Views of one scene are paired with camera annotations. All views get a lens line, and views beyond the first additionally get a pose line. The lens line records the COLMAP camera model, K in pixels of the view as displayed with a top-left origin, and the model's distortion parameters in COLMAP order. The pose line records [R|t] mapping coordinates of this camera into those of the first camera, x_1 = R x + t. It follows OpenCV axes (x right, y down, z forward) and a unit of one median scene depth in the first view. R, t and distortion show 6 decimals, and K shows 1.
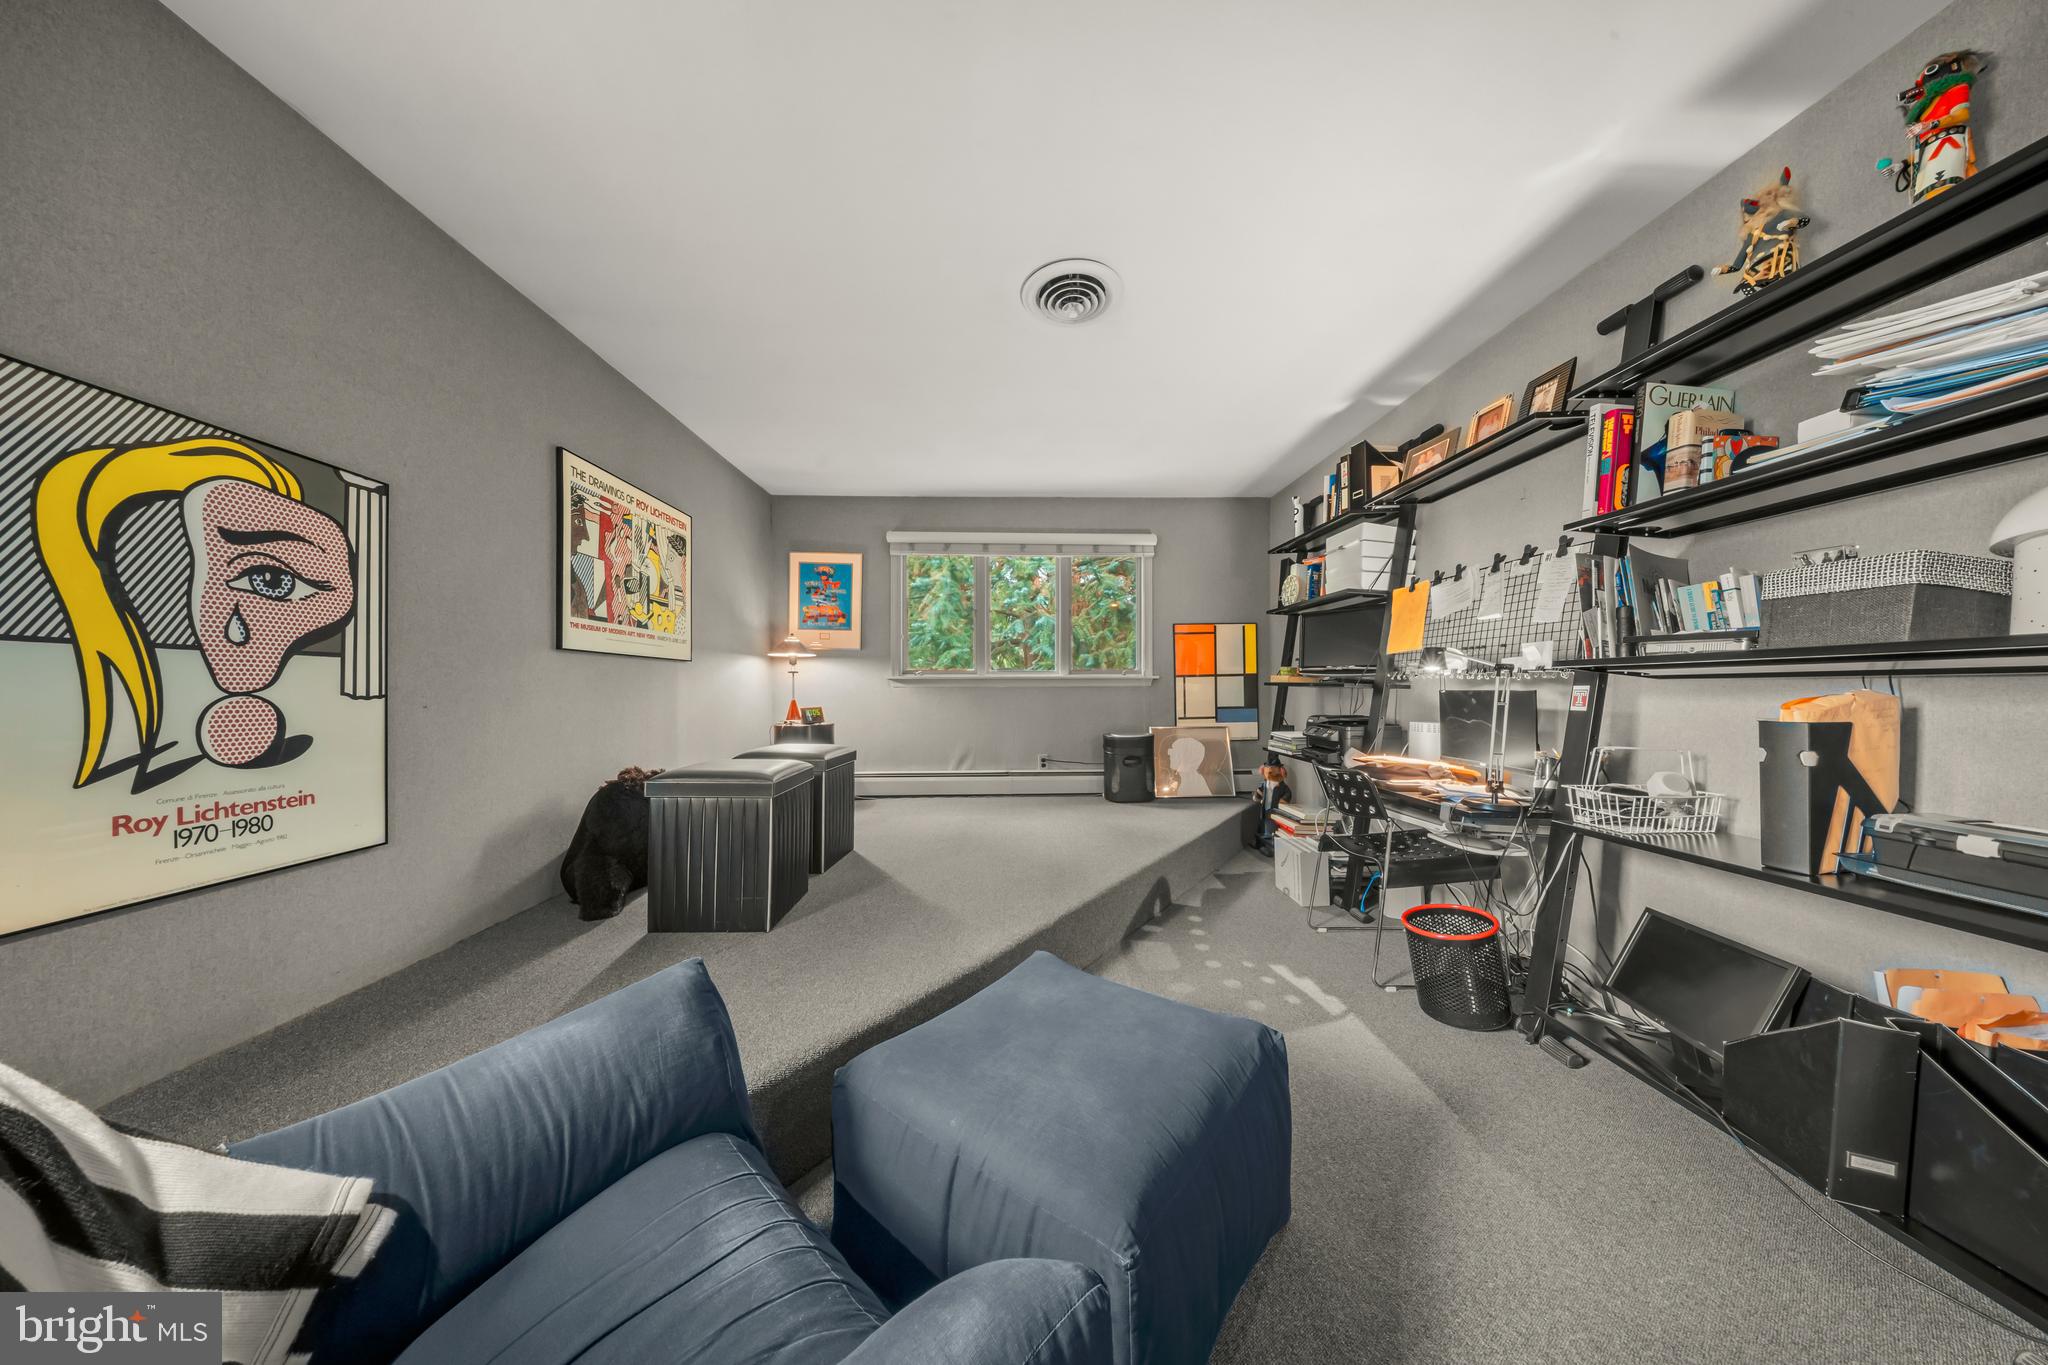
lens RADIAL K [[614.8, 0, 1022.1], [0, 614.8, 690.9], [0, 0, 1]] dist [0.000902, -0.000050]
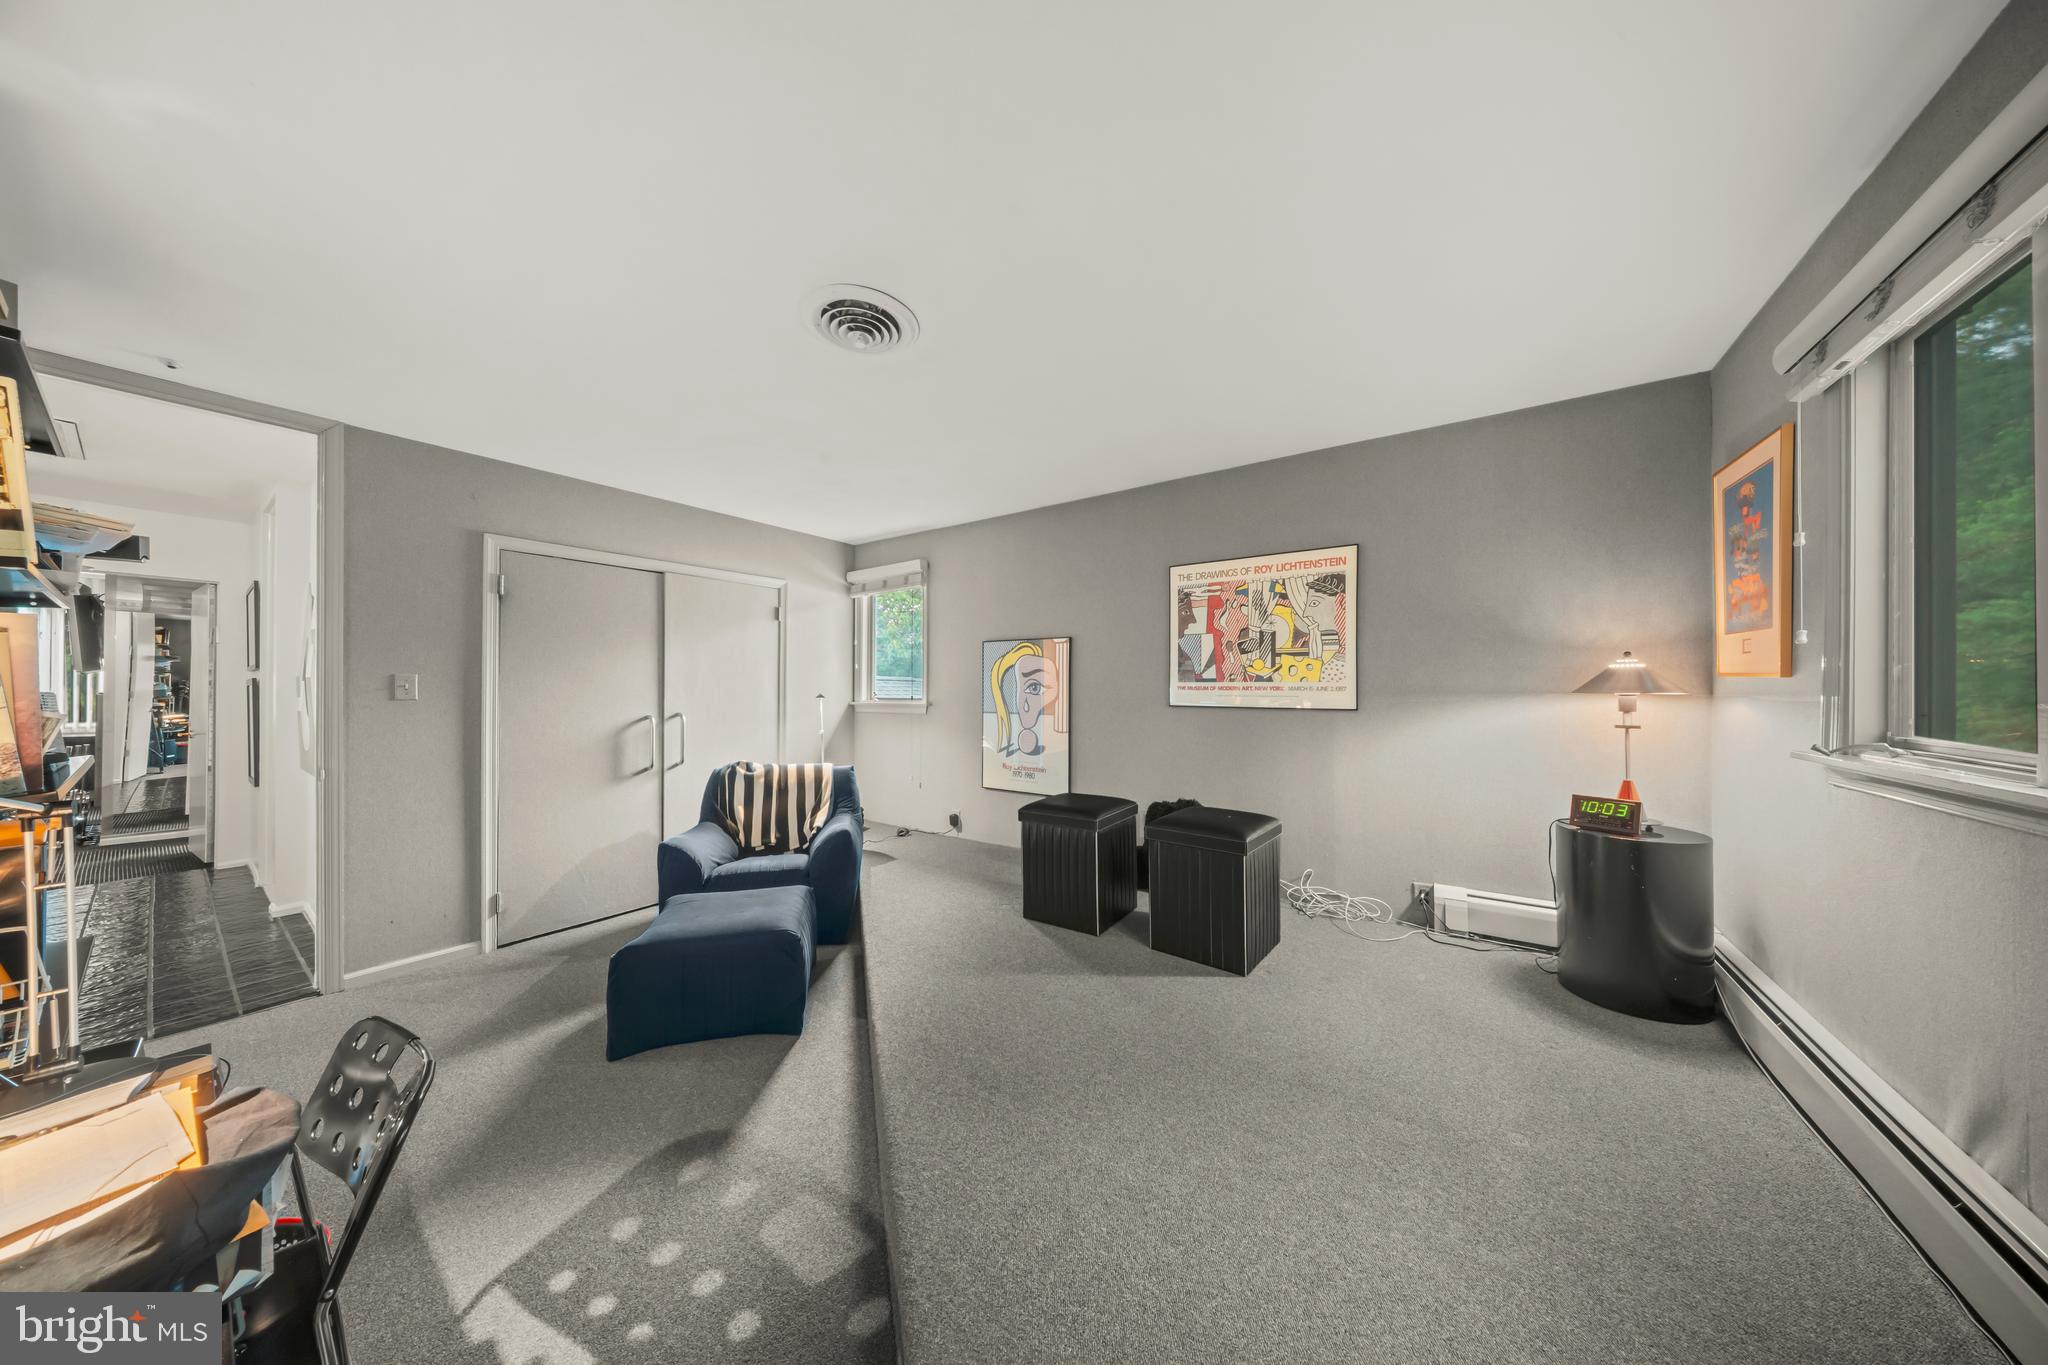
lens RADIAL K [[585.0, 0, 1023.9], [0, 585.0, 683.9], [0, 0, 1]] dist [-0.000338, -0.000015]
pose [[-0.581818, 0.000849, -0.813319, 0.825763], [0.003607, 0.999992, -0.001537, -0.172662], [0.813311, -0.003828, -0.581816, 2.208413]]
